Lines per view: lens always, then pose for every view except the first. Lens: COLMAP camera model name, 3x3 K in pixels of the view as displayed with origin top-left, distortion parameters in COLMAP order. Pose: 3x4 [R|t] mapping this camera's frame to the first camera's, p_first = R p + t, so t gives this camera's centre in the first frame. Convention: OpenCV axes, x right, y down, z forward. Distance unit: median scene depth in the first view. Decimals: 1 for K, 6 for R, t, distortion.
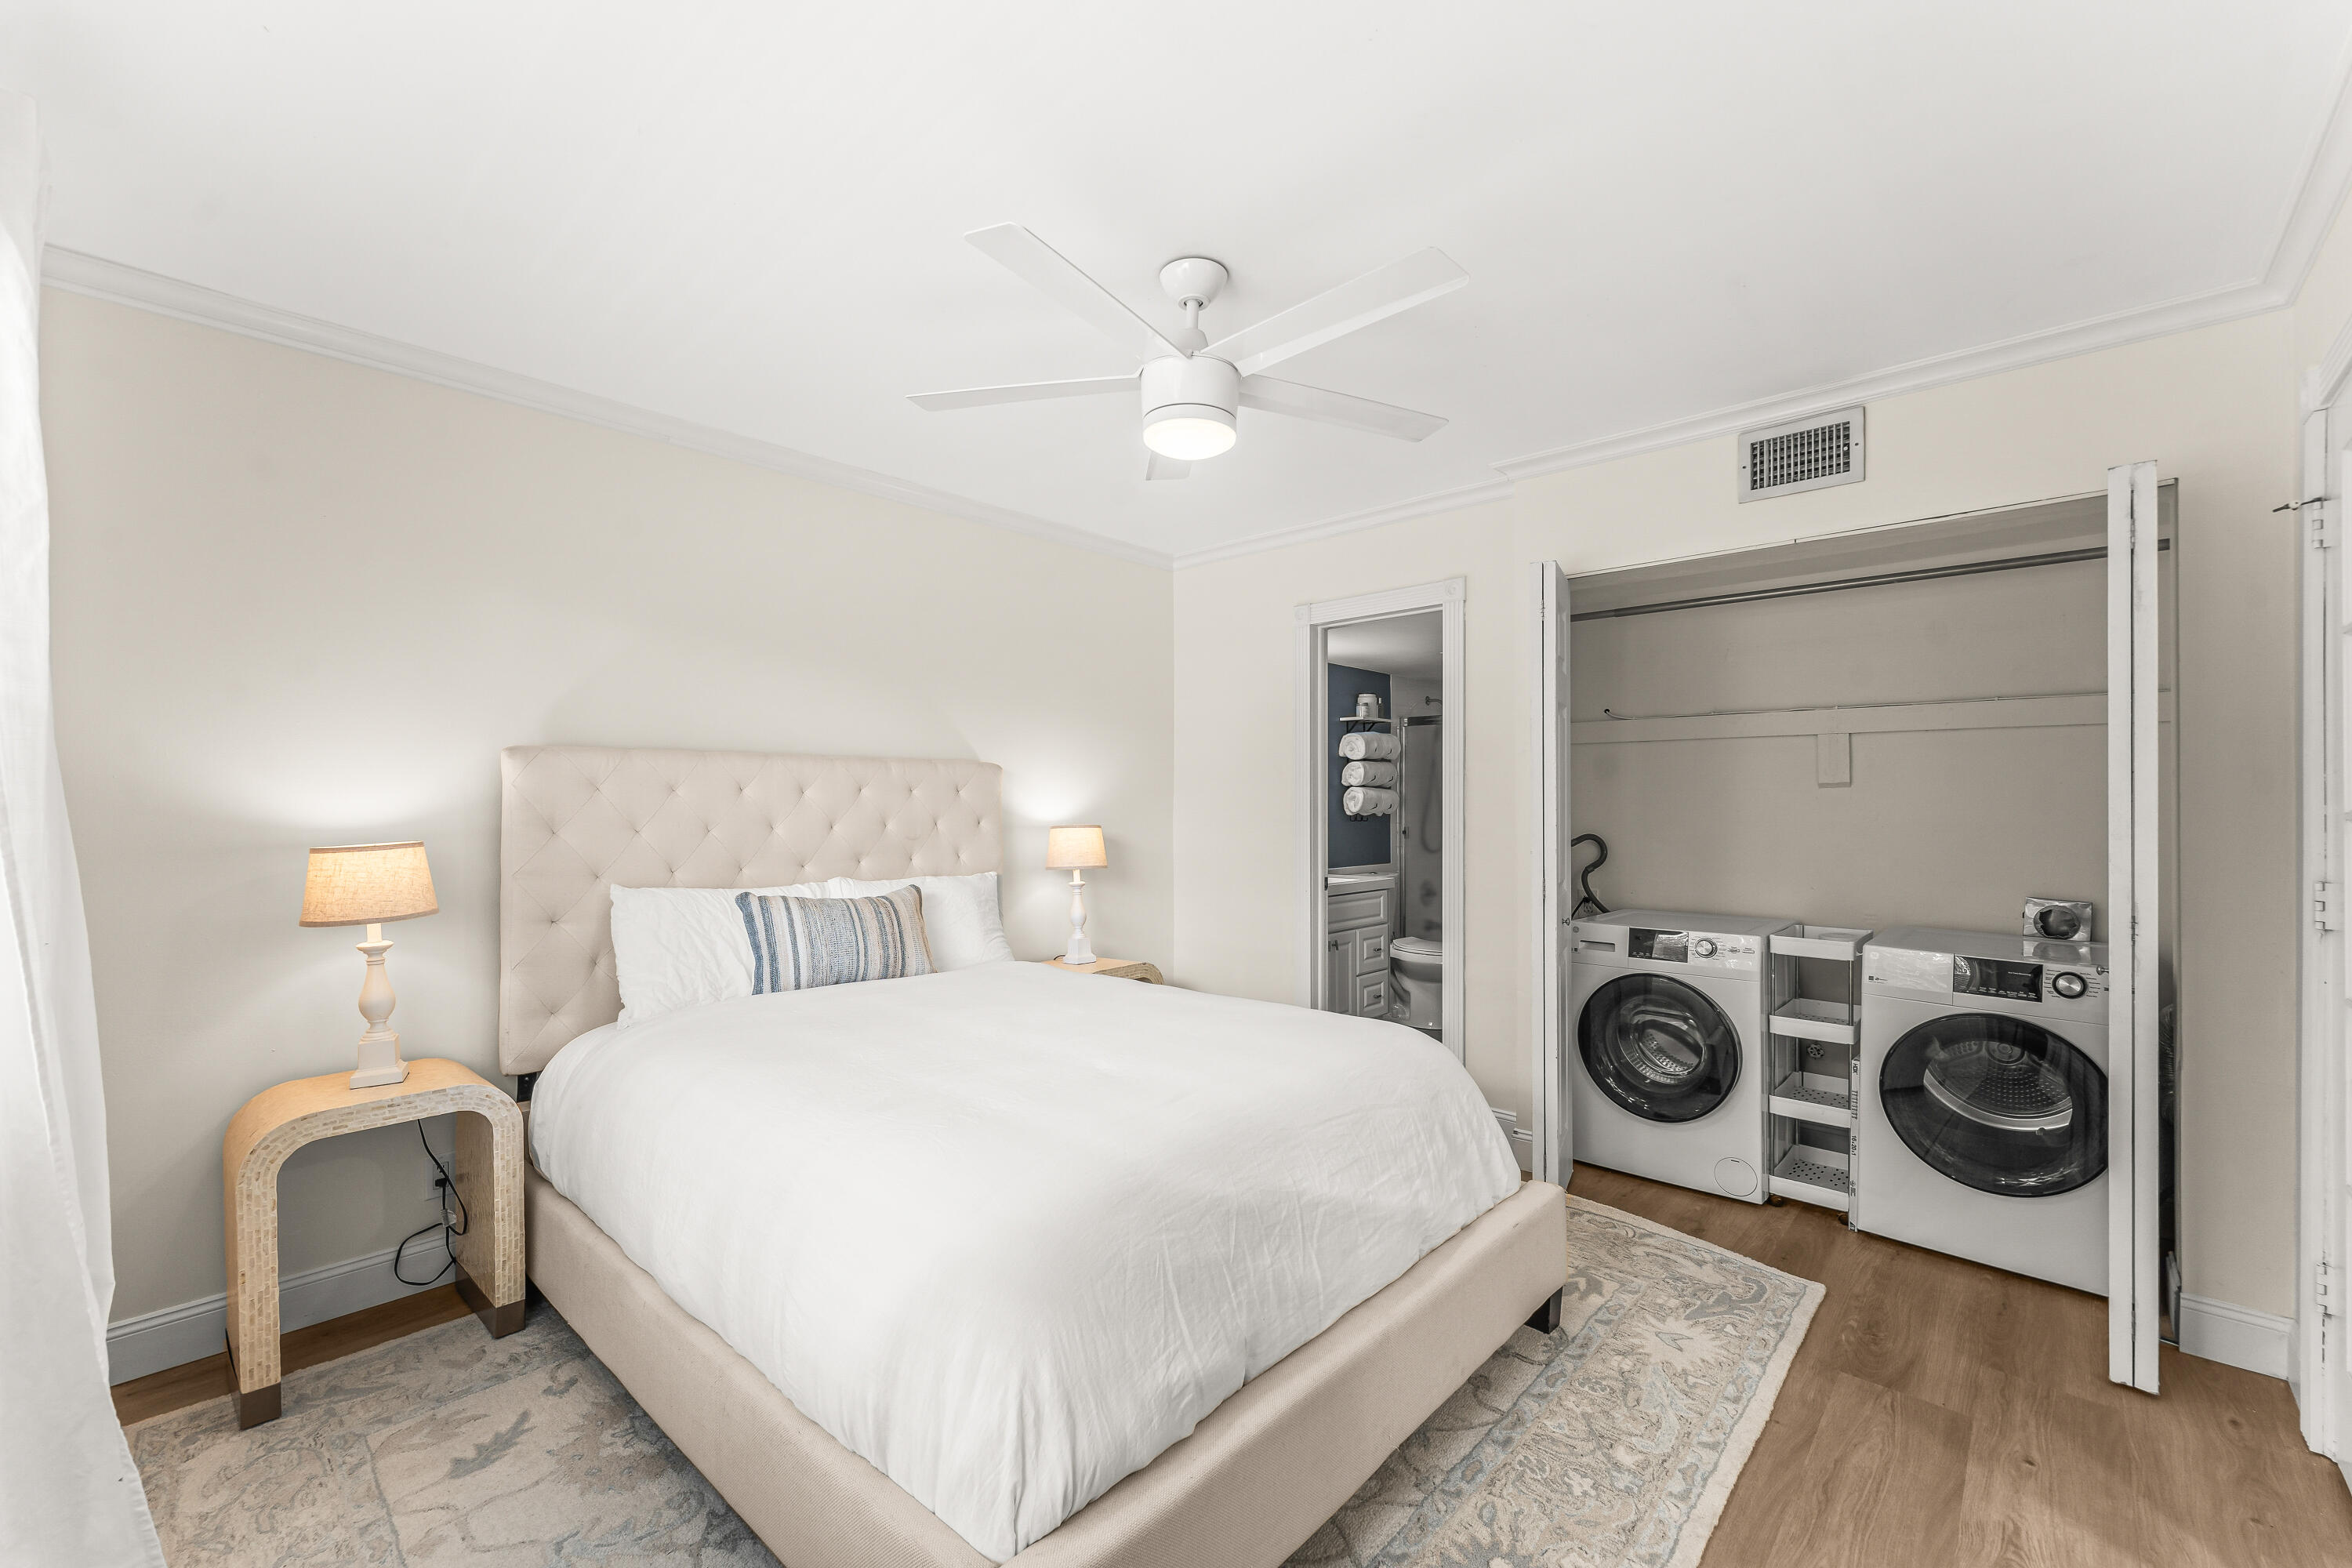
lens RADIAL K [[954.4, 0, 1182.4], [0, 954.4, 794.2], [0, 0, 1]] dist [-0.001559, 0.000661]
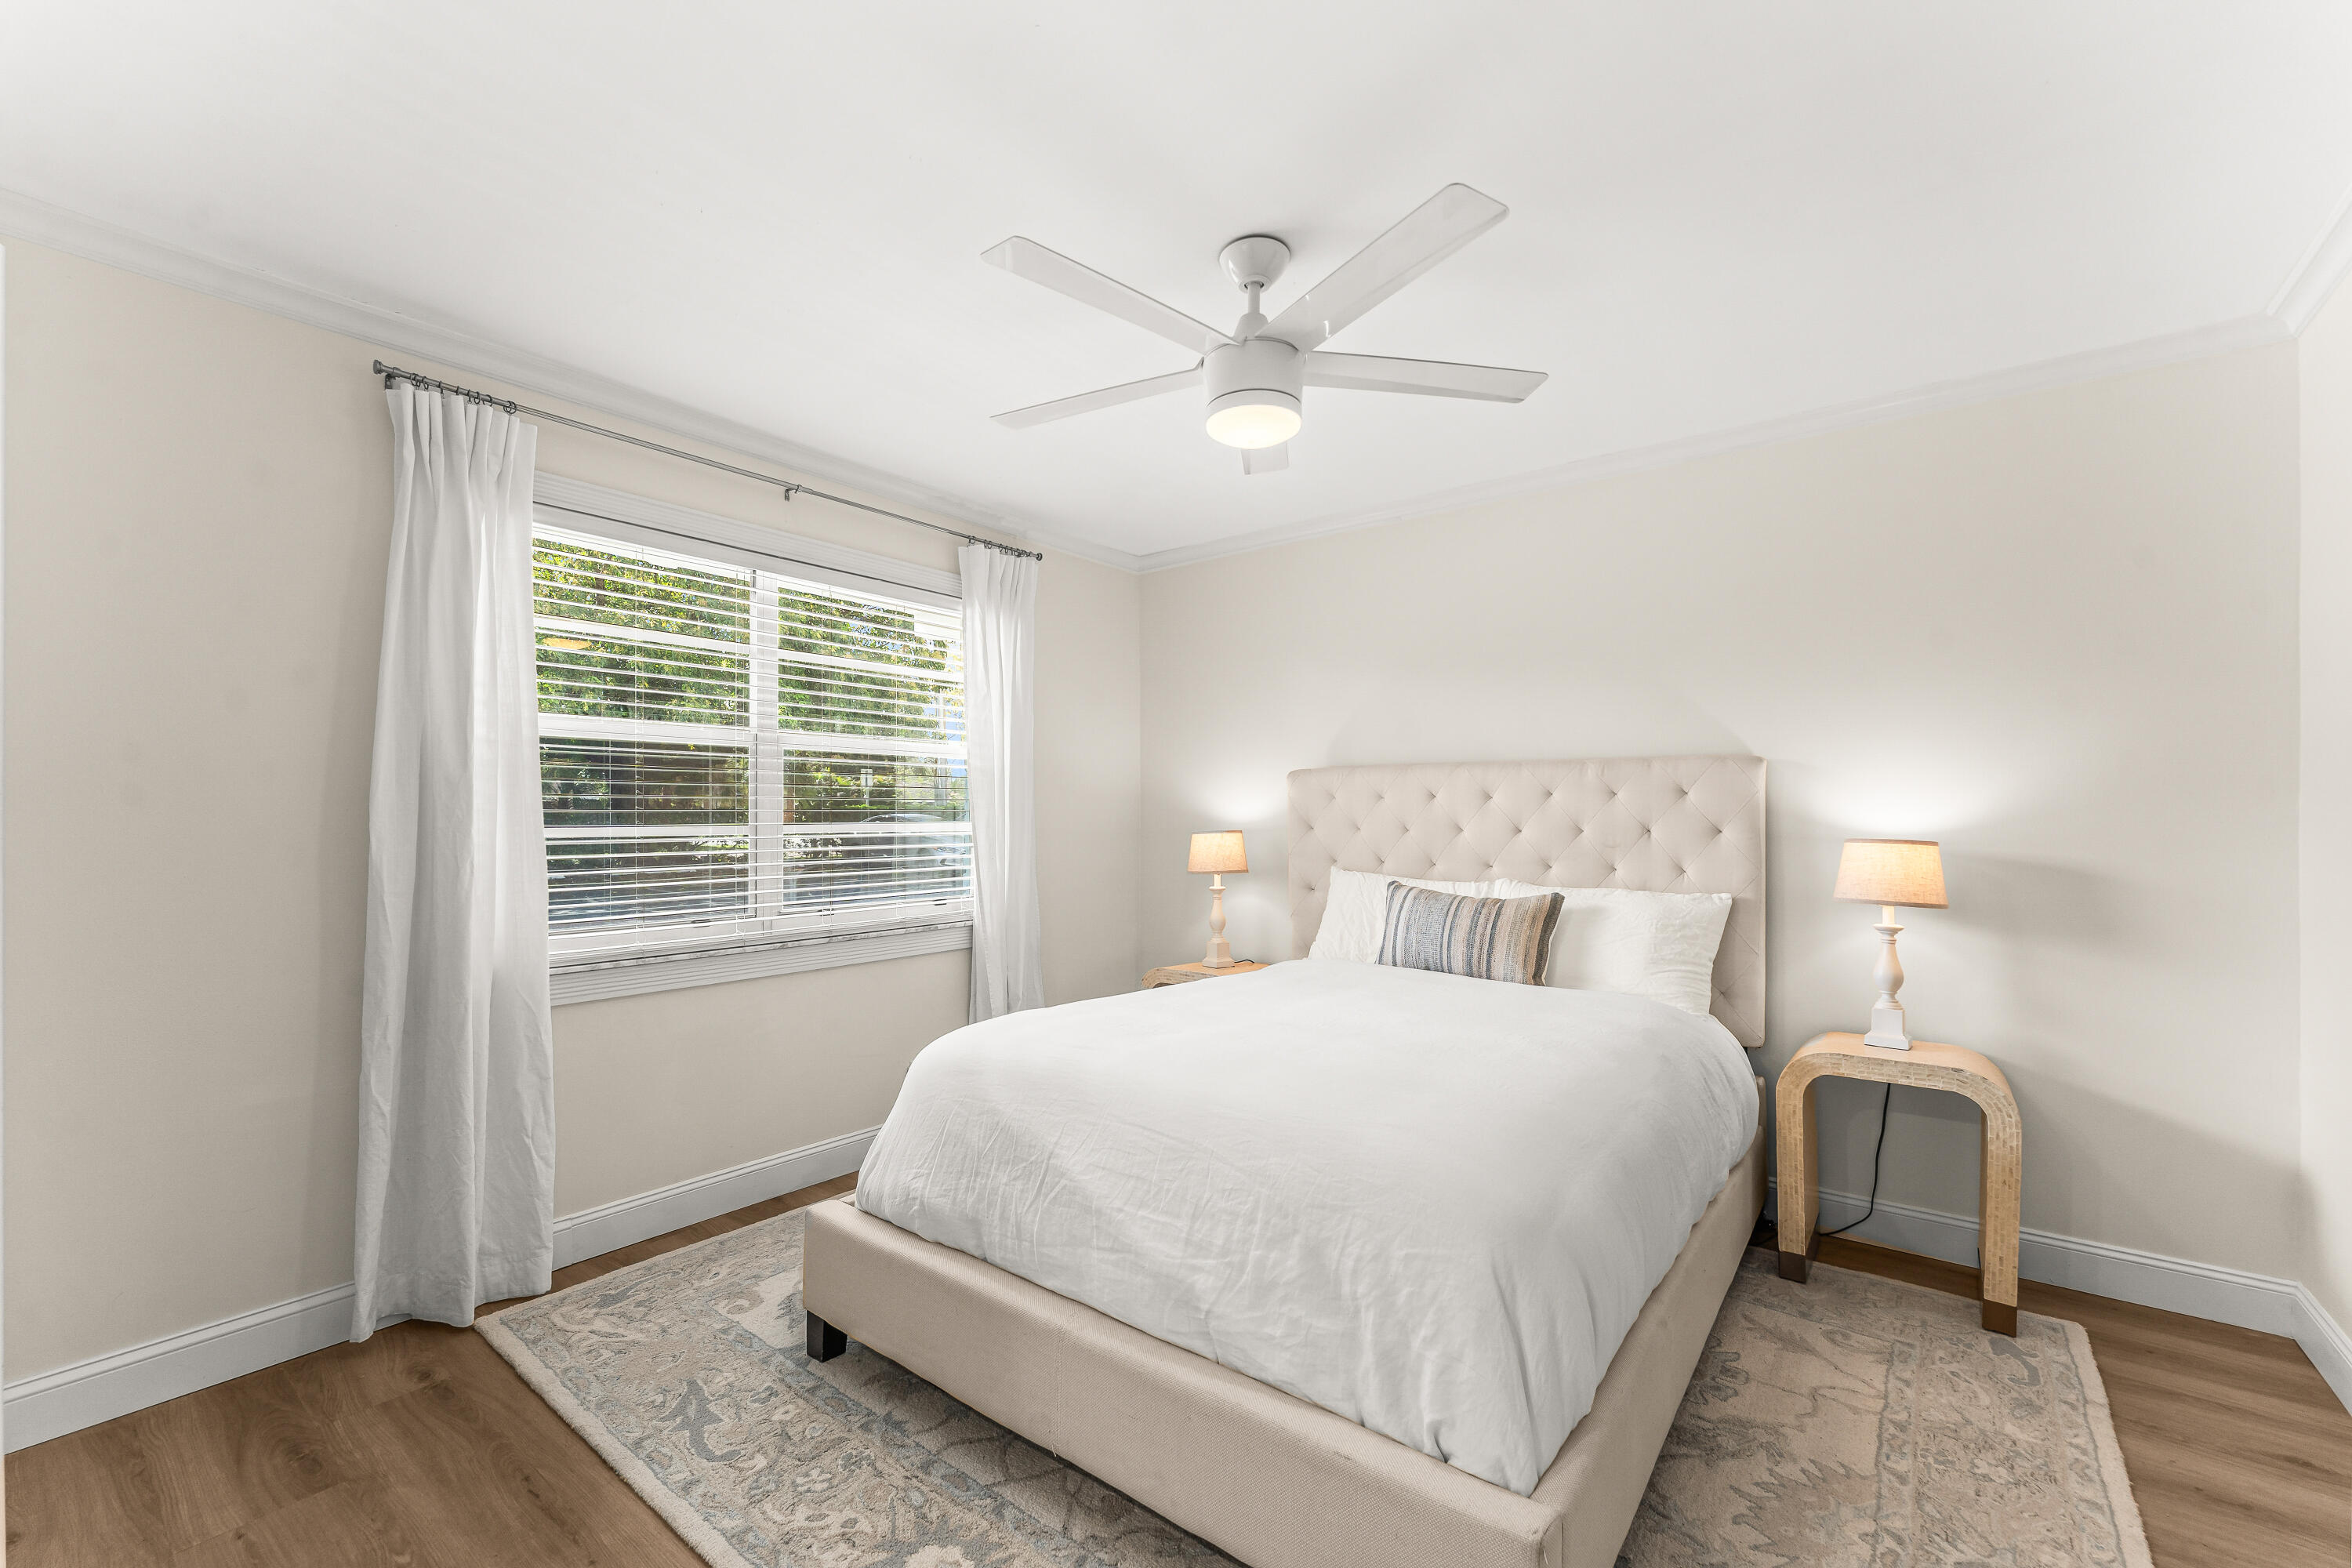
lens RADIAL K [[957.9, 0, 1173.3], [0, 957.9, 813.5], [0, 0, 1]] dist [-0.001582, -0.000442]
pose [[0.073319, -0.003263, -0.997303, 0.774700], [0.004037, 0.999987, -0.002975, 0.020776], [0.997300, -0.003808, 0.073331, 0.668497]]
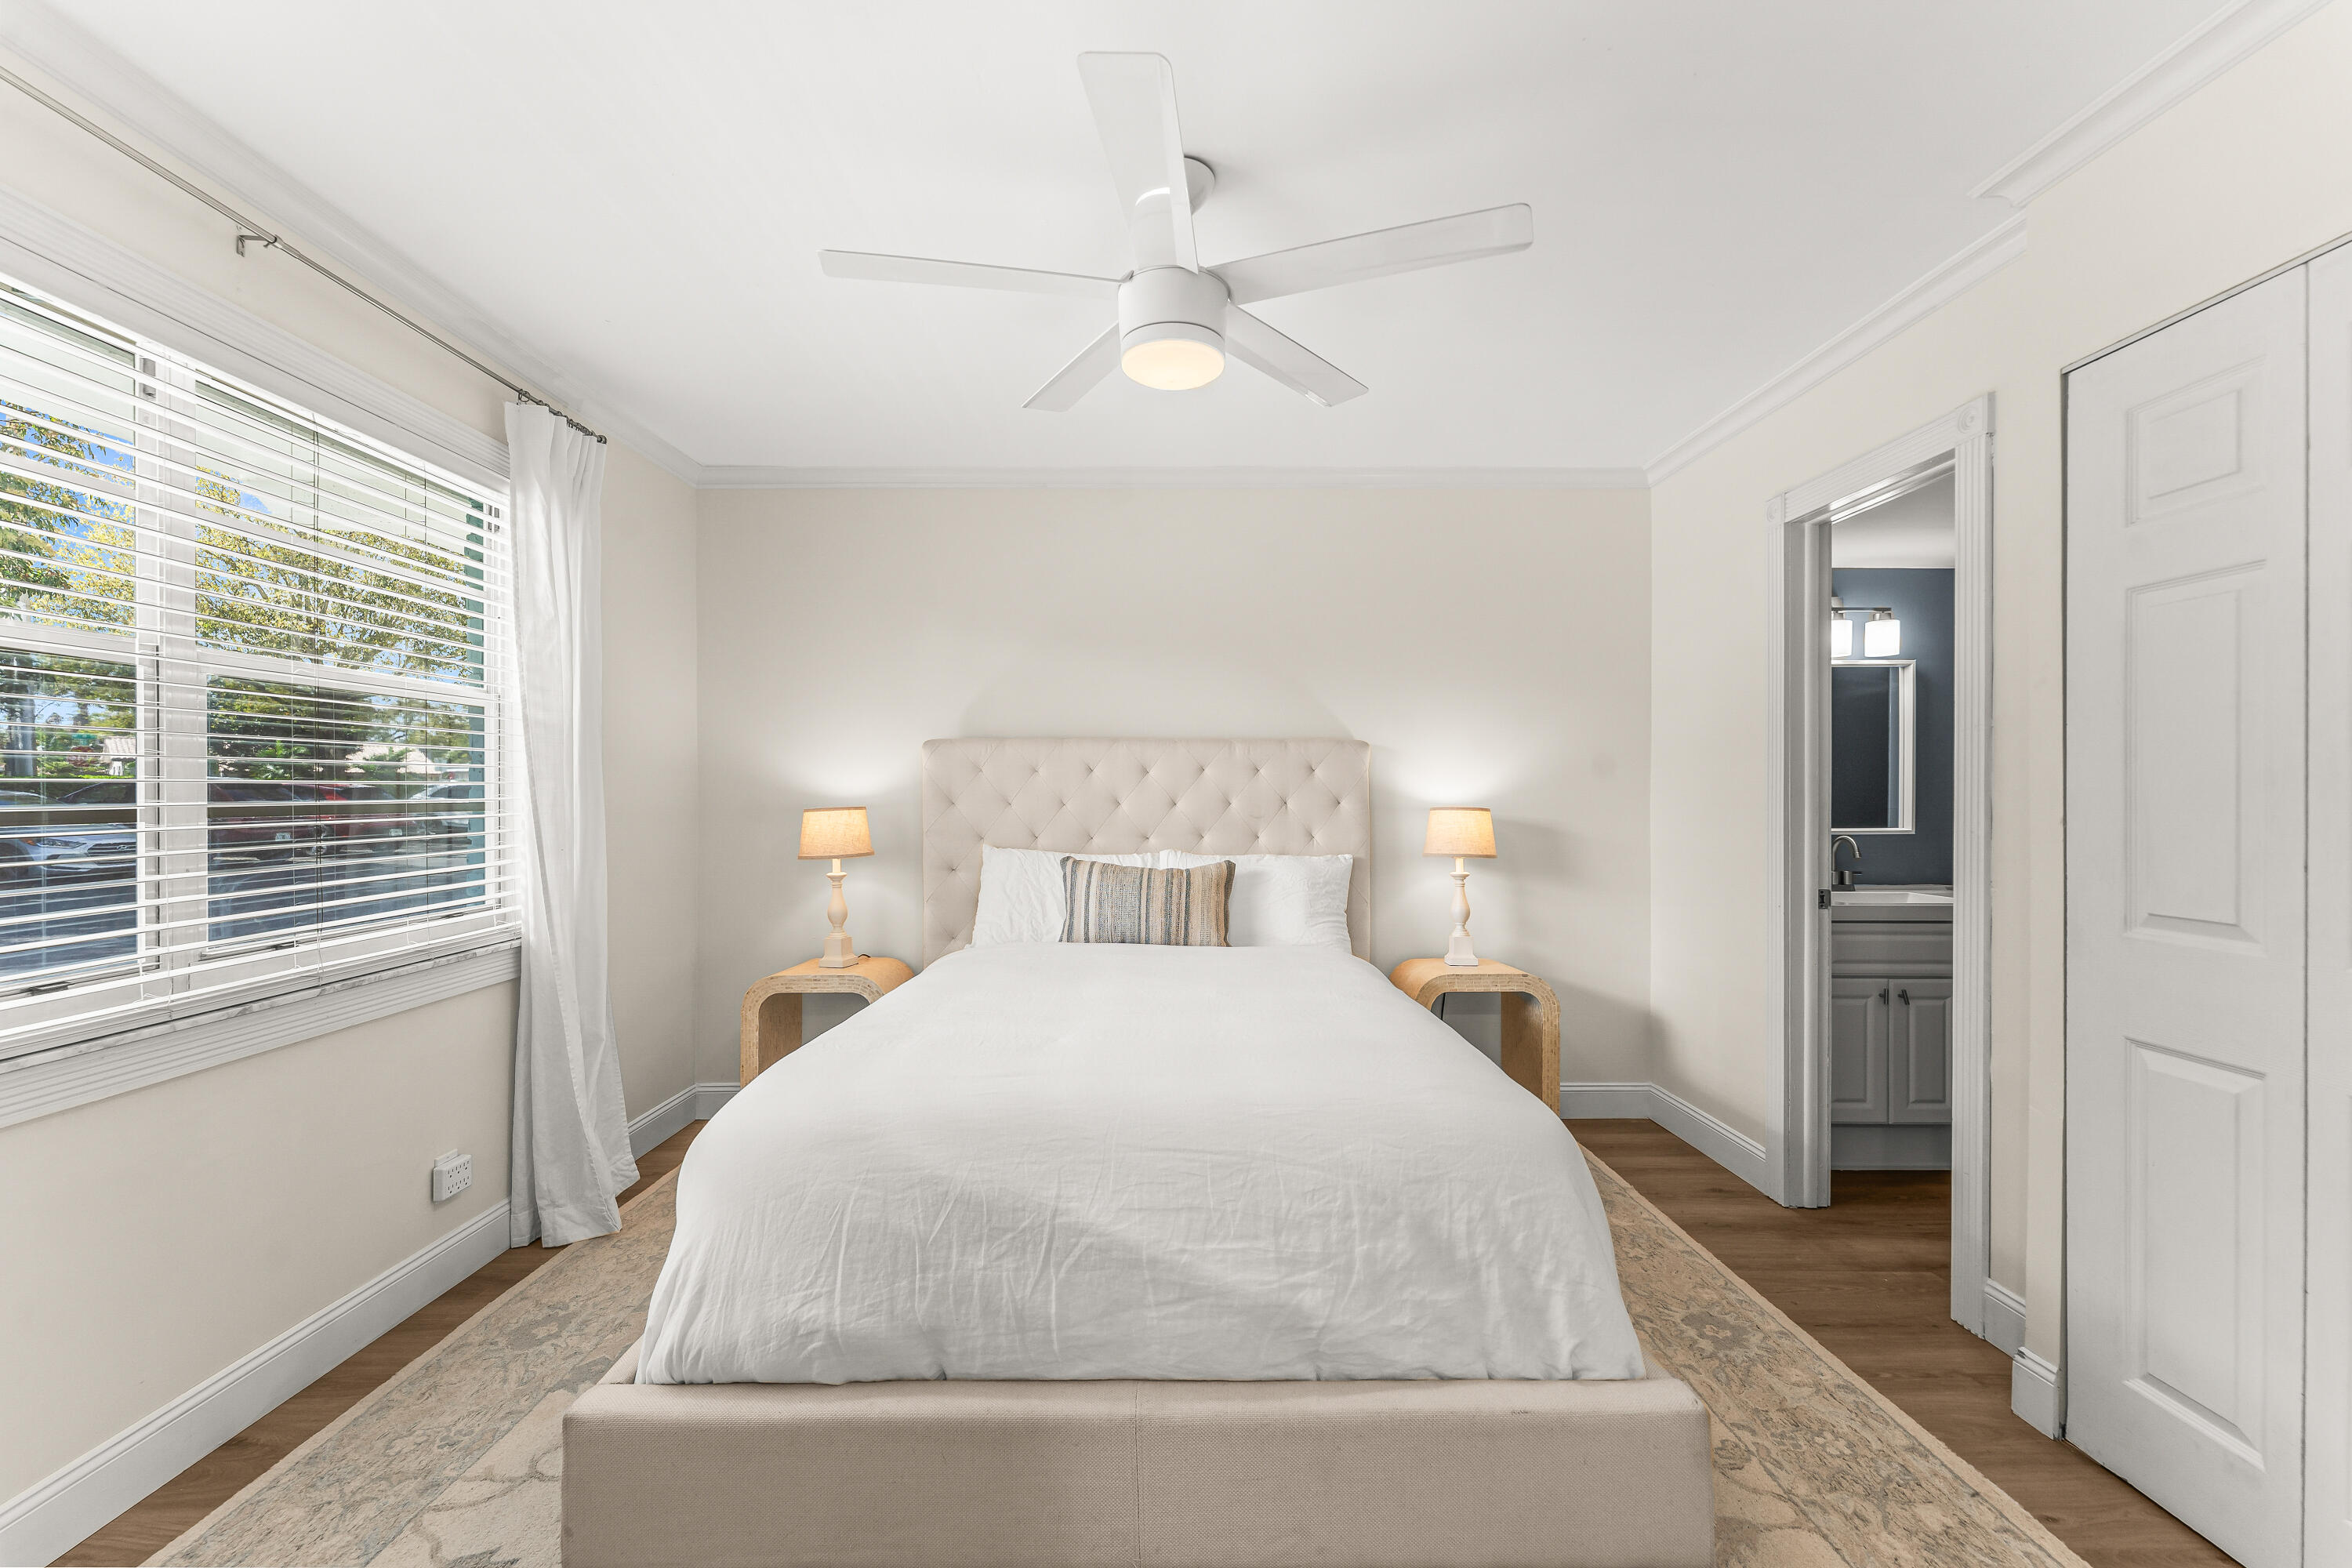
lens RADIAL K [[956.2, 0, 1167.9], [0, 956.2, 794.7], [0, 0, 1]] dist [-0.002089, -0.000200]
pose [[0.677195, 0.002062, -0.735801, 0.527364], [0.004206, 0.999969, 0.006673, 0.019992], [0.735792, -0.007614, 0.677165, 0.305338]]
